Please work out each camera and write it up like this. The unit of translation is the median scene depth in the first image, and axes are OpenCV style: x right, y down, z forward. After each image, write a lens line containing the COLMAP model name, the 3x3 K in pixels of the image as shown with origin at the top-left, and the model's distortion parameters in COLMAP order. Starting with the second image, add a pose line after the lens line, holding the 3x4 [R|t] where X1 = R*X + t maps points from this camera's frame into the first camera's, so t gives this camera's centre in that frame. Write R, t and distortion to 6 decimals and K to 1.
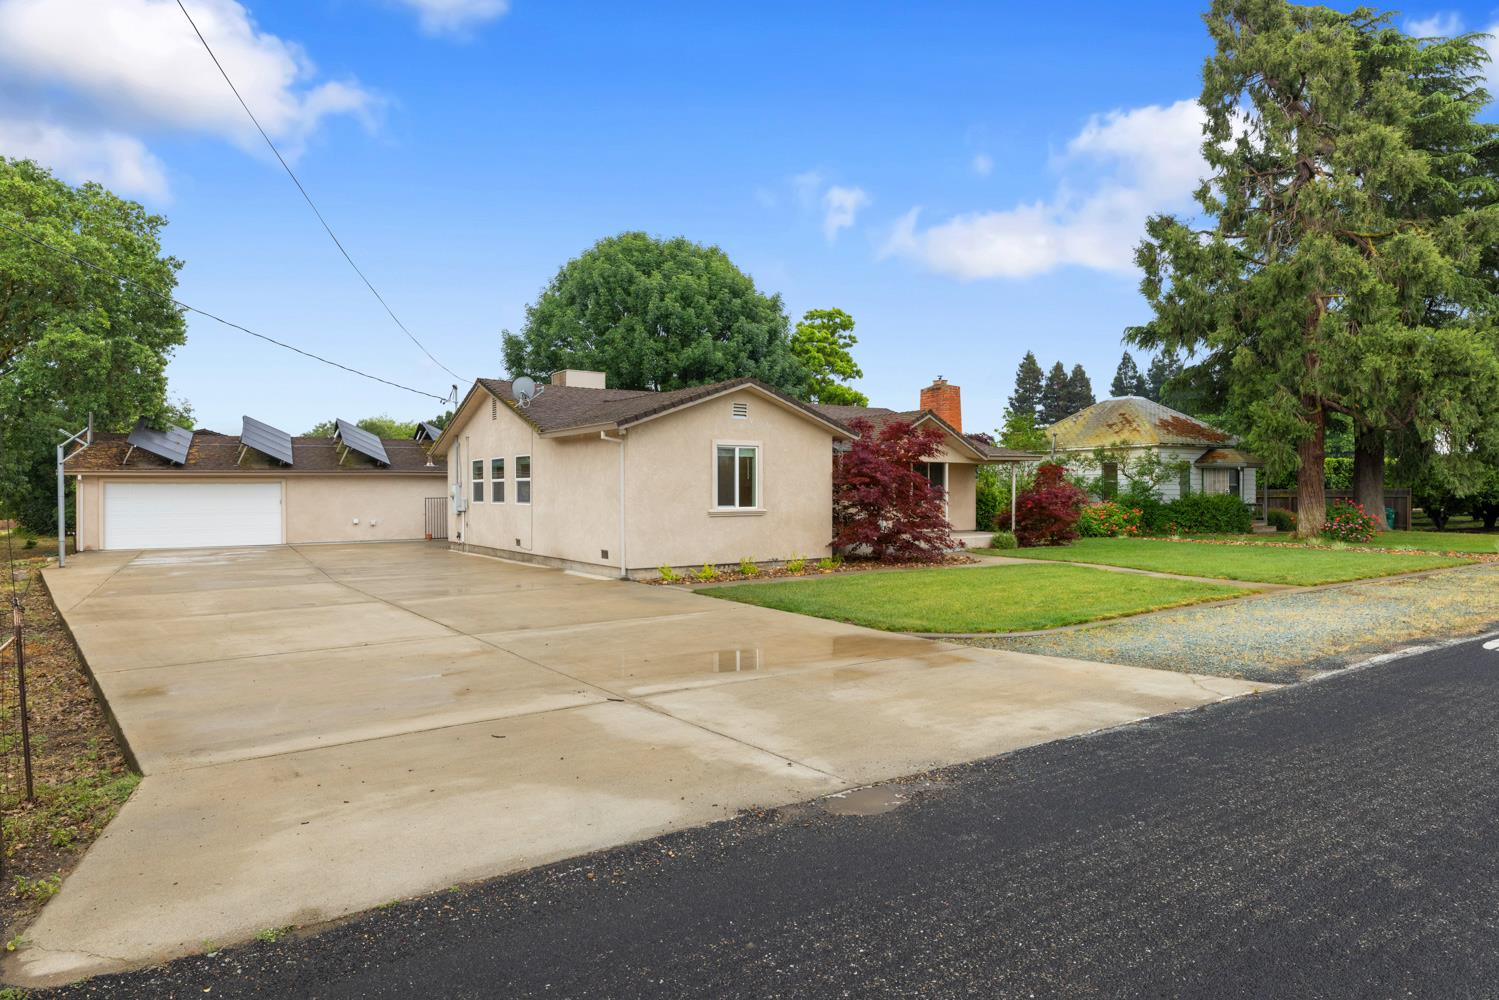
lens RADIAL K [[925.7, 0, 748.5], [0, 925.7, 497.0], [0, 0, 1]] dist [-0.005597, -0.000070]
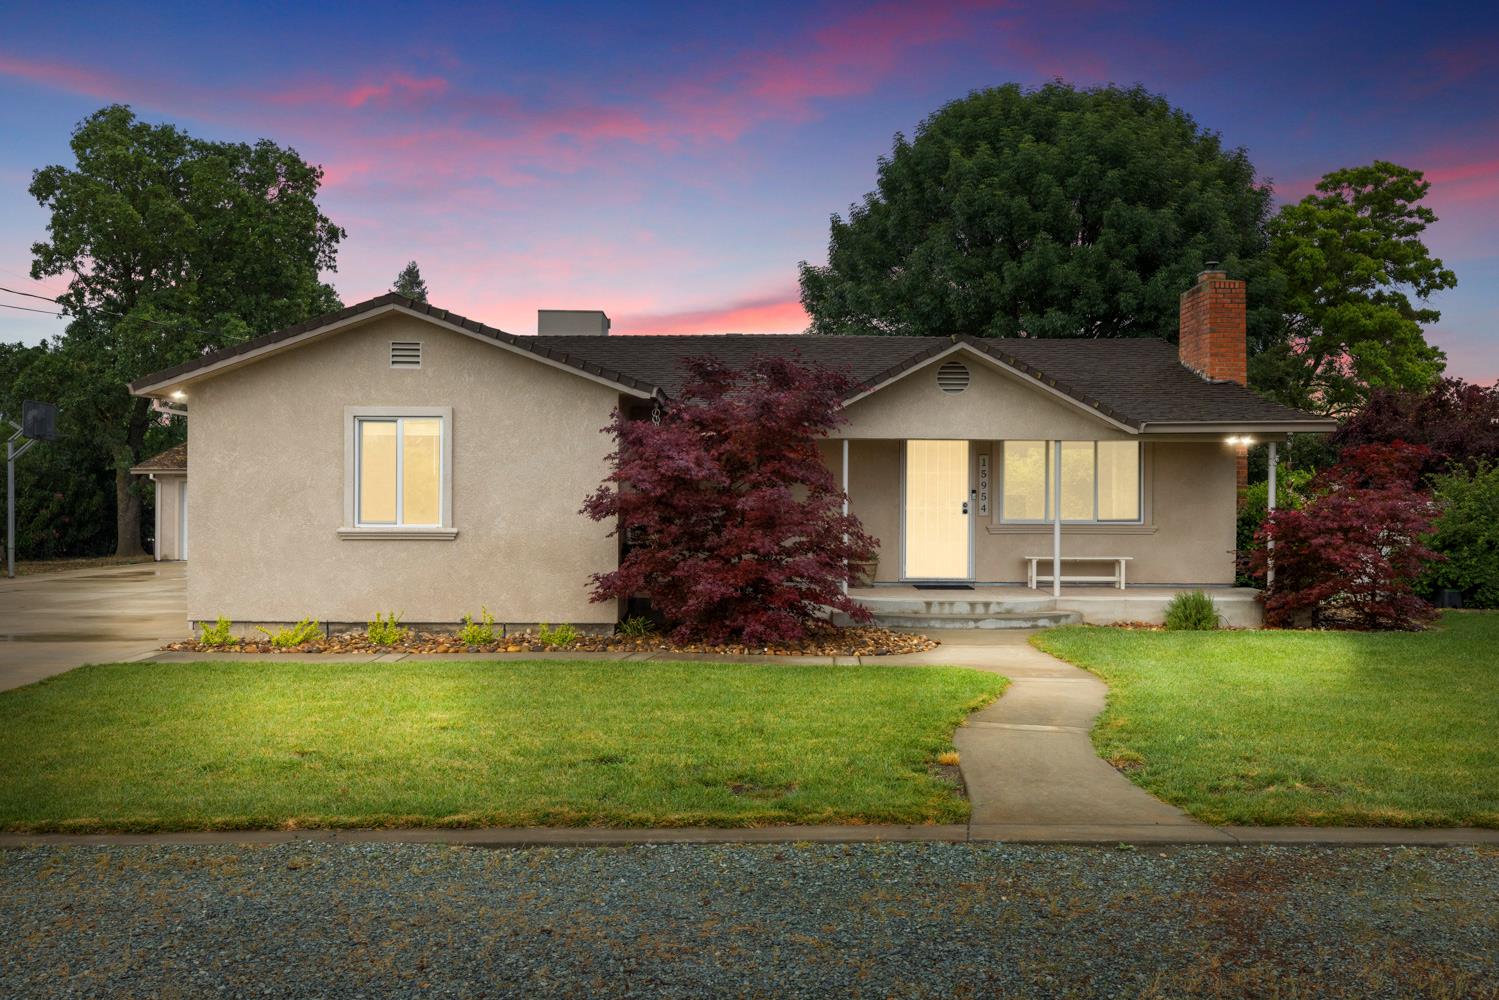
lens RADIAL K [[1271.8, 0, 749.5], [0, 1271.8, 498.9], [0, 0, 1]] dist [-0.006125, 0.006739]
pose [[0.806978, 0.007905, -0.590529, 0.278640], [-0.011093, 0.999937, -0.001774, -0.002445], [0.590477, 0.007982, 0.807015, 0.221383]]
